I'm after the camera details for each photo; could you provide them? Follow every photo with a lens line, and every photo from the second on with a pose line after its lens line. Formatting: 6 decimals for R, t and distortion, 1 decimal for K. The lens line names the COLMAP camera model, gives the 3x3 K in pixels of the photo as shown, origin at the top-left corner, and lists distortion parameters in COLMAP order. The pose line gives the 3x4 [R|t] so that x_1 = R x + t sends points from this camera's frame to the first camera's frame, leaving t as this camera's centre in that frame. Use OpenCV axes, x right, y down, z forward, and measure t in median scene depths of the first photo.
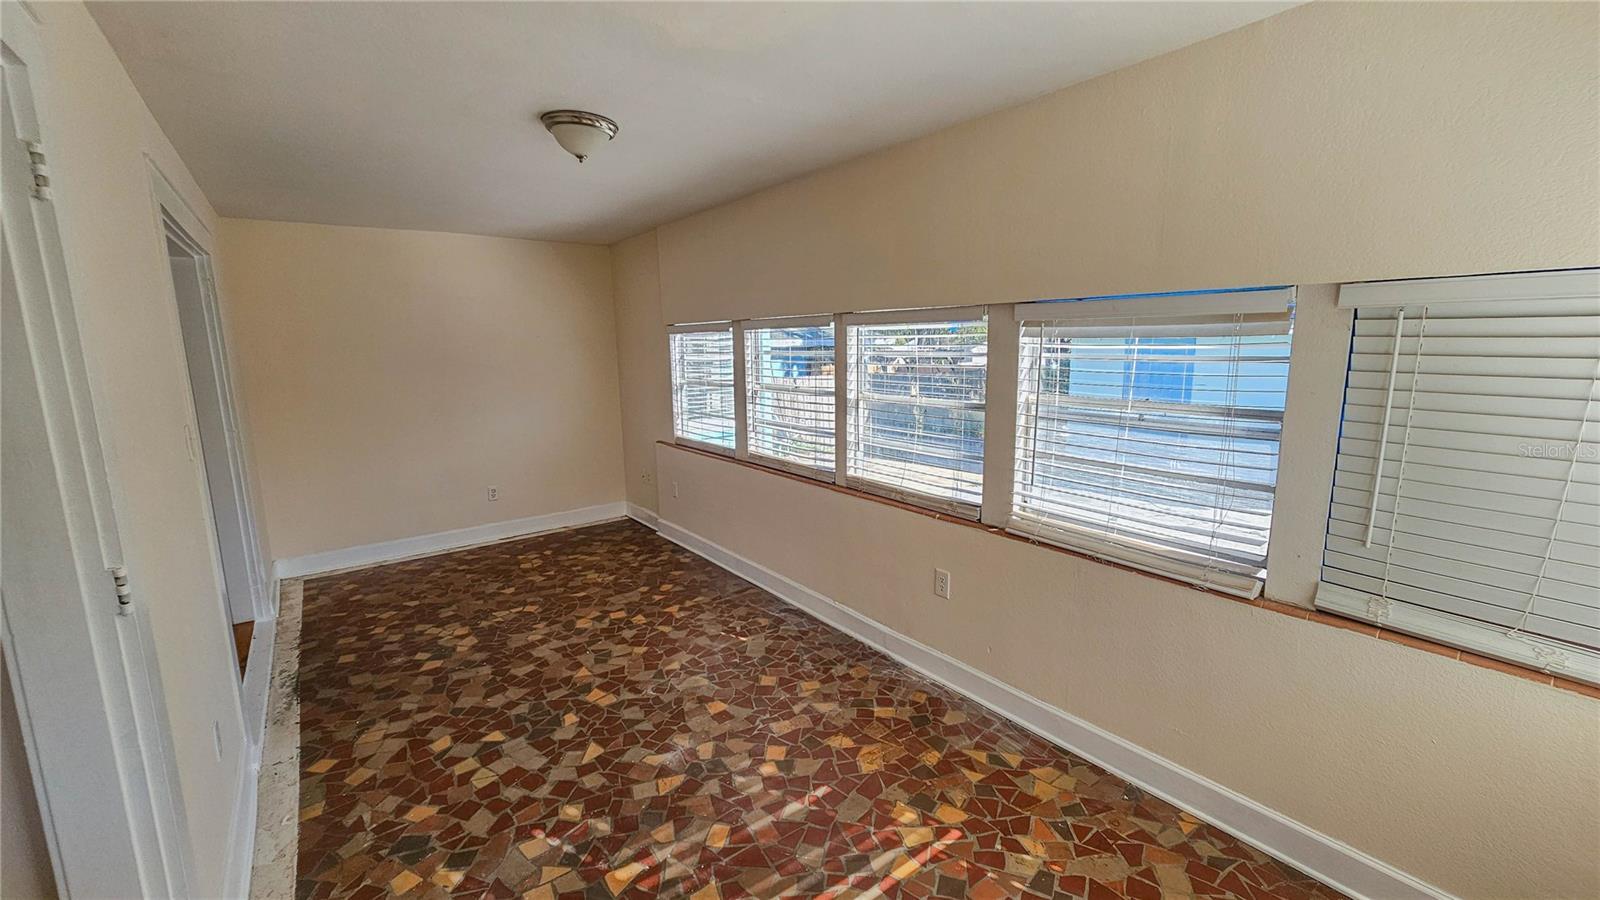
lens RADIAL K [[651.6, 0, 802.3], [0, 651.6, 450.6], [0, 0, 1]] dist [0.002336, 0.000109]
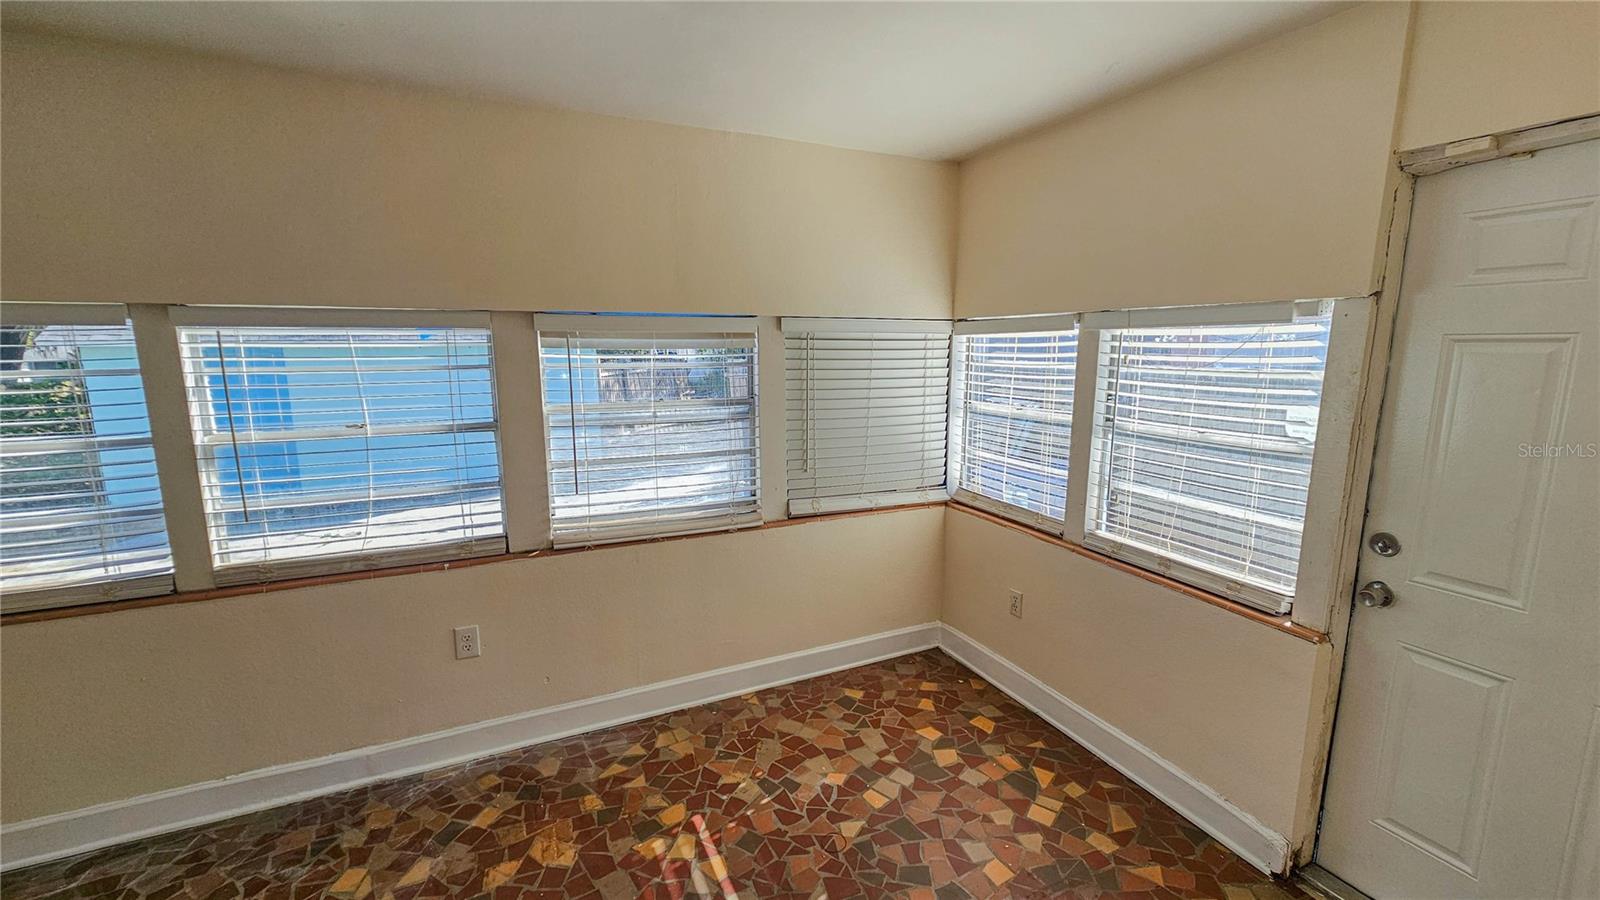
lens RADIAL K [[651.6, 0, 802.3], [0, 651.6, 450.6], [0, 0, 1]] dist [0.002336, 0.000109]
pose [[0.213251, -0.146093, 0.966013, -0.477249], [0.162062, 0.980348, 0.112485, -0.062101], [-0.963462, 0.132566, 0.232737, 0.371669]]
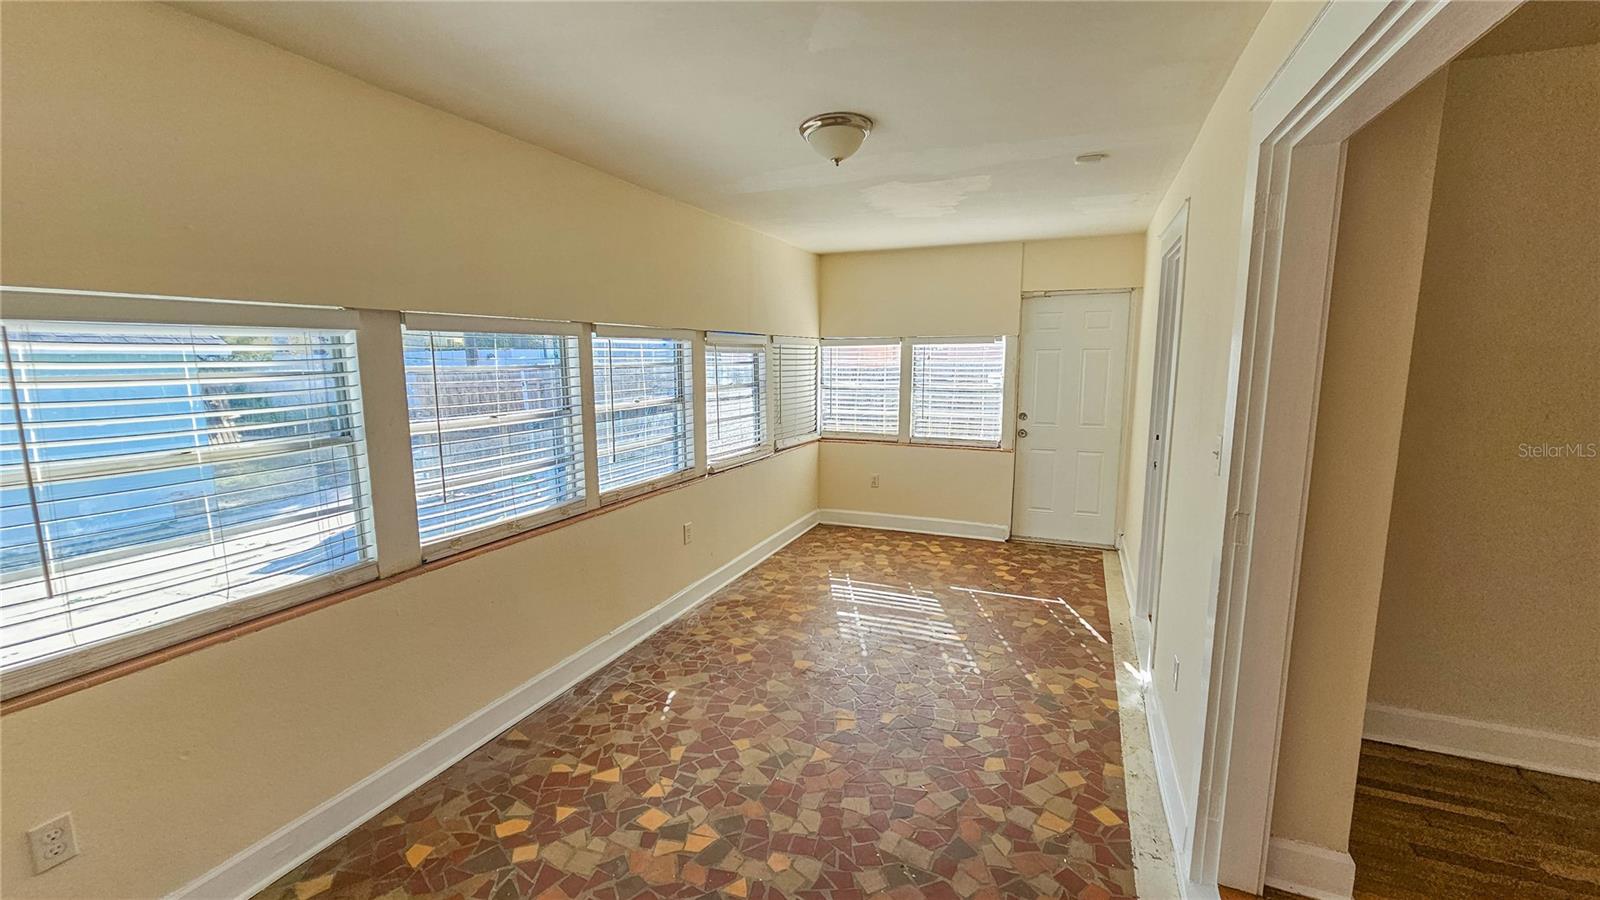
lens RADIAL K [[648.8, 0, 800.0], [0, 648.8, 450.0], [0, 0, 1]] dist [-0.001466, -0.000196]
pose [[-0.499049, -0.110125, 0.859548, -1.063950], [0.155055, 0.964538, 0.213600, -0.218980], [-0.852589, 0.239874, -0.464277, 1.423773]]
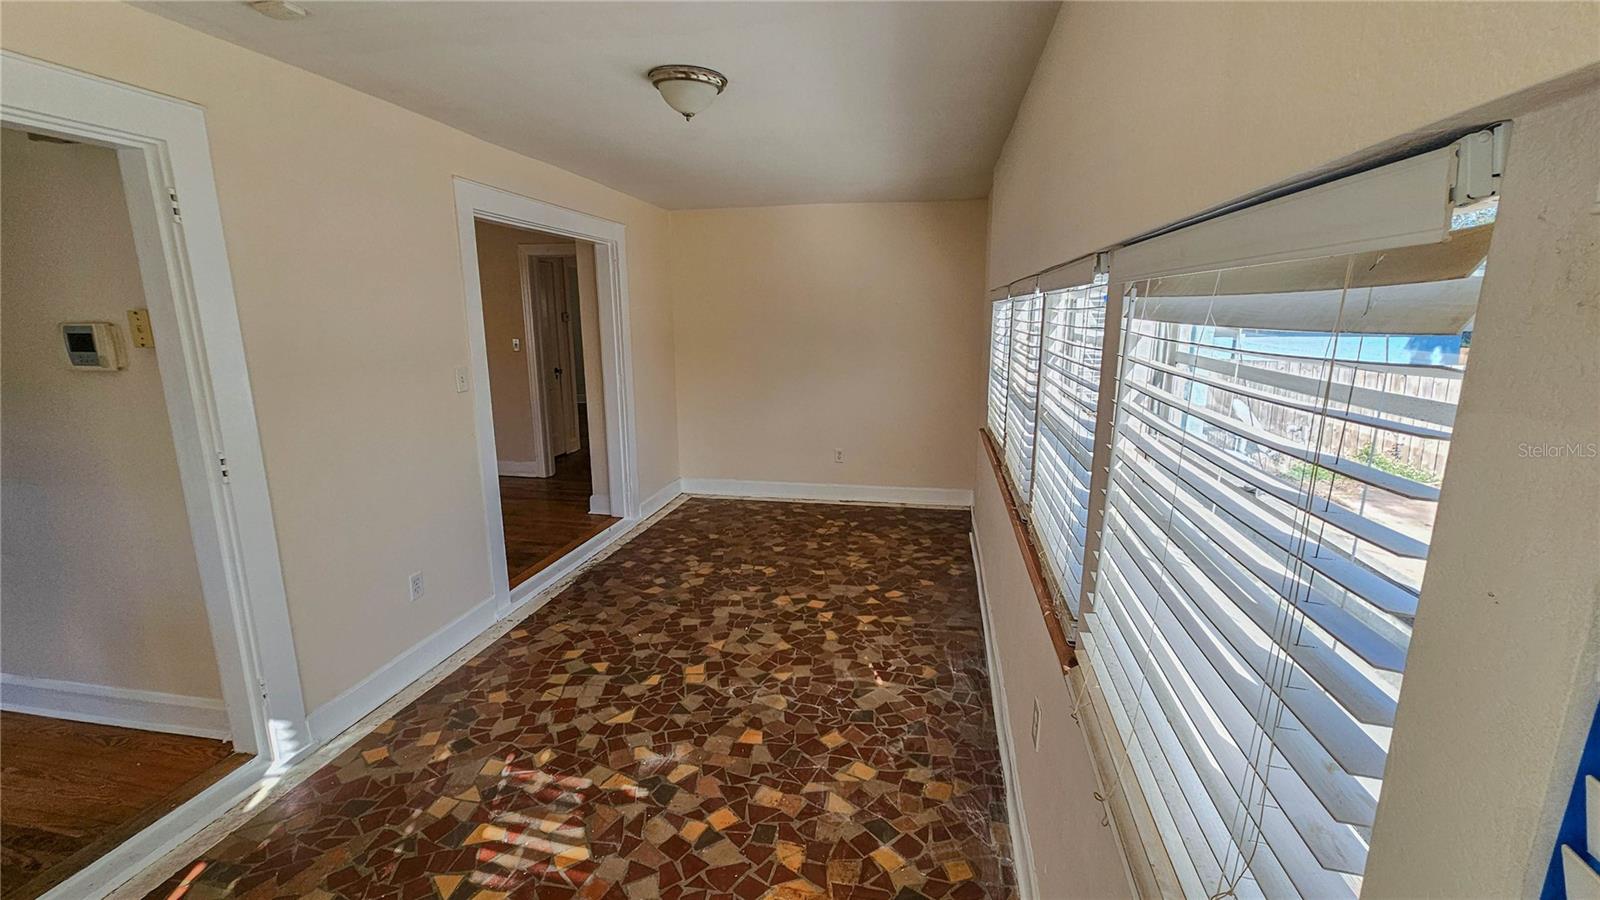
lens RADIAL K [[679.6, 0, 803.8], [0, 679.6, 450.3], [0, 0, 1]] dist [0.003894, 0.000221]
pose [[0.666419, 0.166234, -0.726809, 0.502344], [-0.134124, 0.985654, 0.102457, -0.085176], [0.733414, 0.029204, 0.679155, 0.415737]]
